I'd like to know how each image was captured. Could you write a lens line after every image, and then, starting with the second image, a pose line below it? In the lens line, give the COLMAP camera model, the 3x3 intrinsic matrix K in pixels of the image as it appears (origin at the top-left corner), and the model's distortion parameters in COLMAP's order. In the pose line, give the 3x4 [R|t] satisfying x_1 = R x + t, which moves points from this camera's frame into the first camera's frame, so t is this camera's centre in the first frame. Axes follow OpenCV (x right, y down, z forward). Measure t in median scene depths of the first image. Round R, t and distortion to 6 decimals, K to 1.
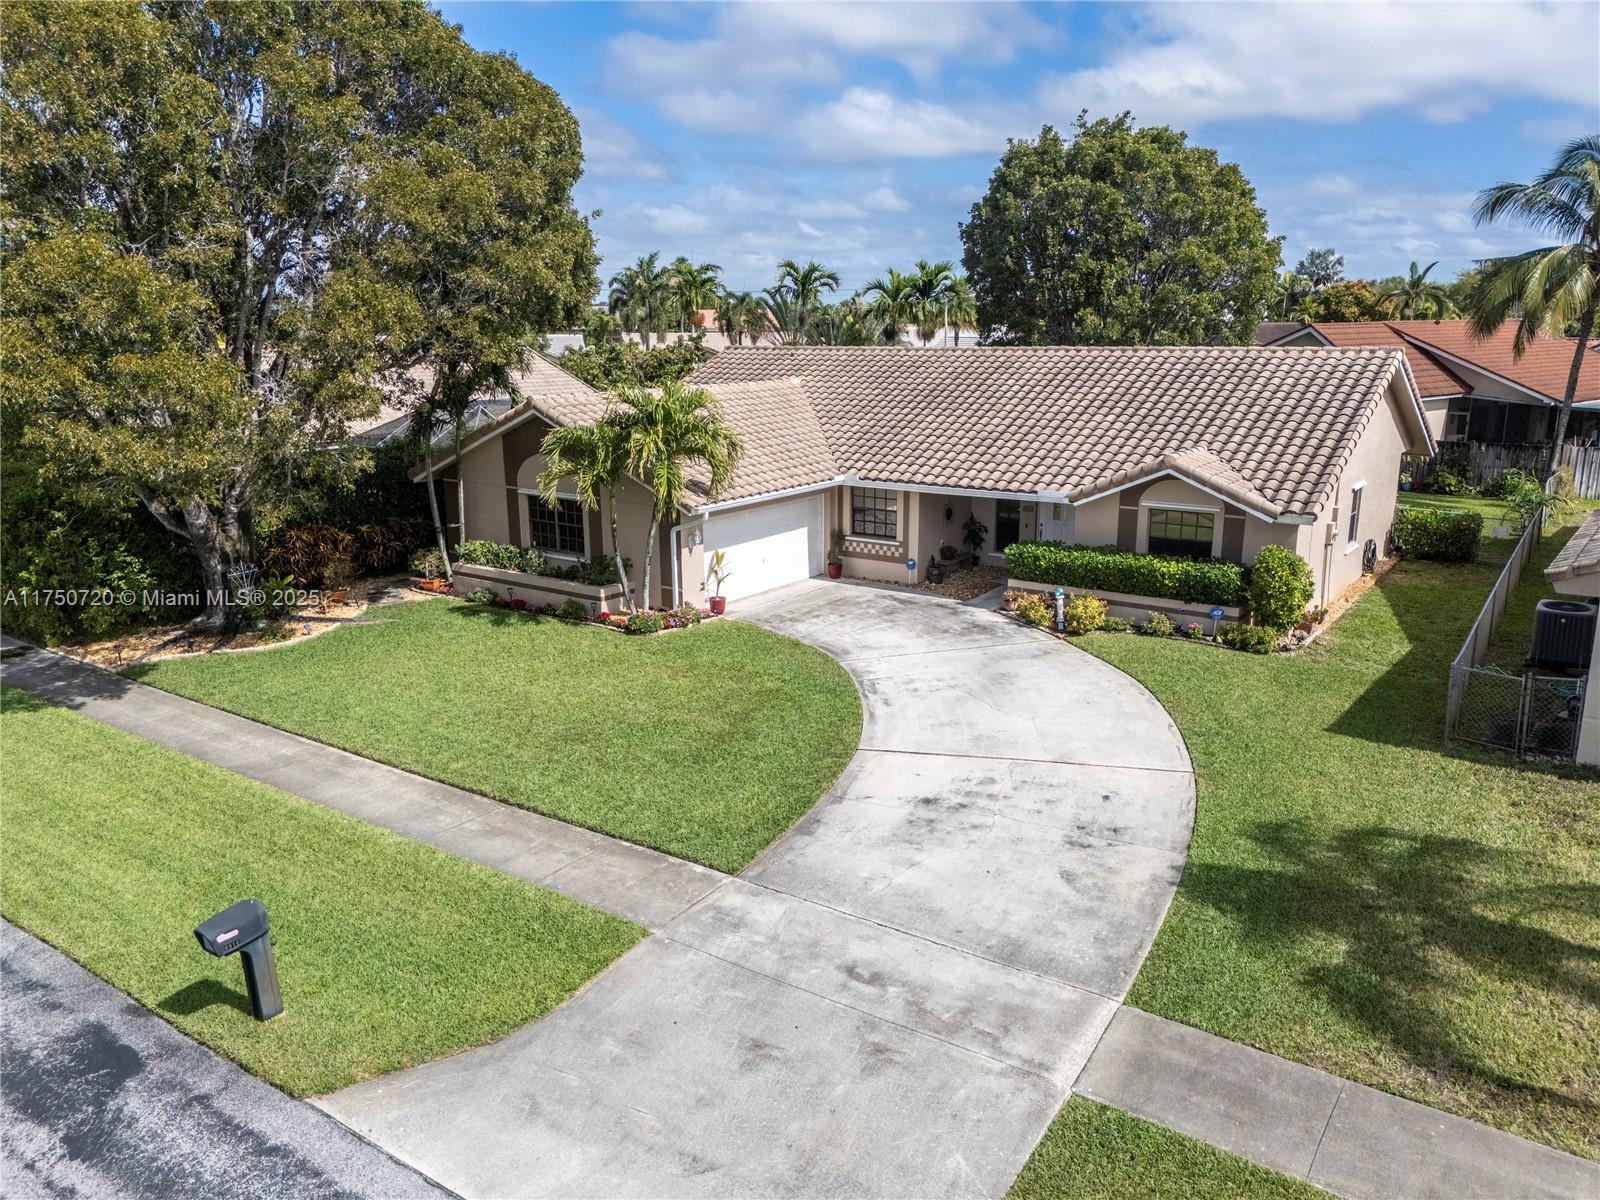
lens RADIAL K [[1171.4, 0, 791.8], [0, 1171.4, 600.2], [0, 0, 1]] dist [0.079580, -0.072996]
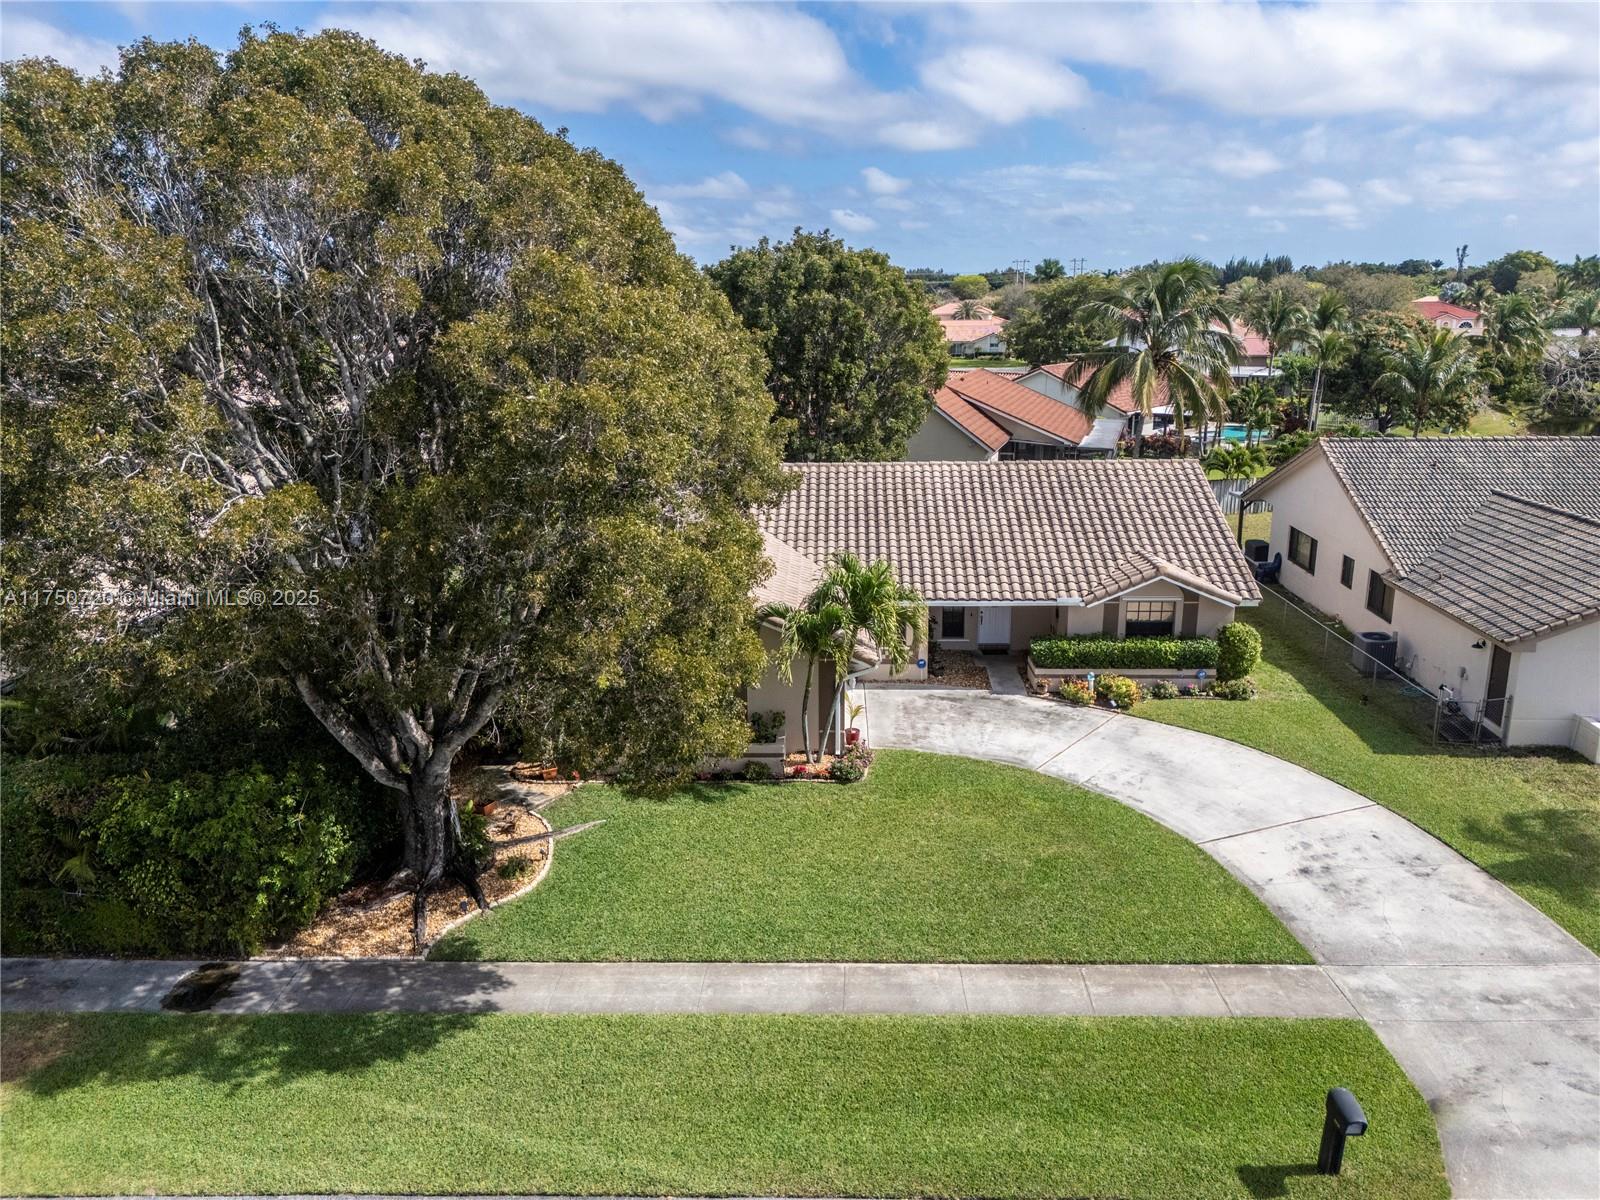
lens RADIAL K [[1171.4, 0, 791.8], [0, 1171.4, 600.2], [0, 0, 1]] dist [0.079580, -0.072996]
pose [[0.826678, -0.148667, 0.542680, -0.825264], [0.135433, 0.988682, 0.064540, -0.242181], [-0.546133, 0.020143, 0.837456, 0.088832]]
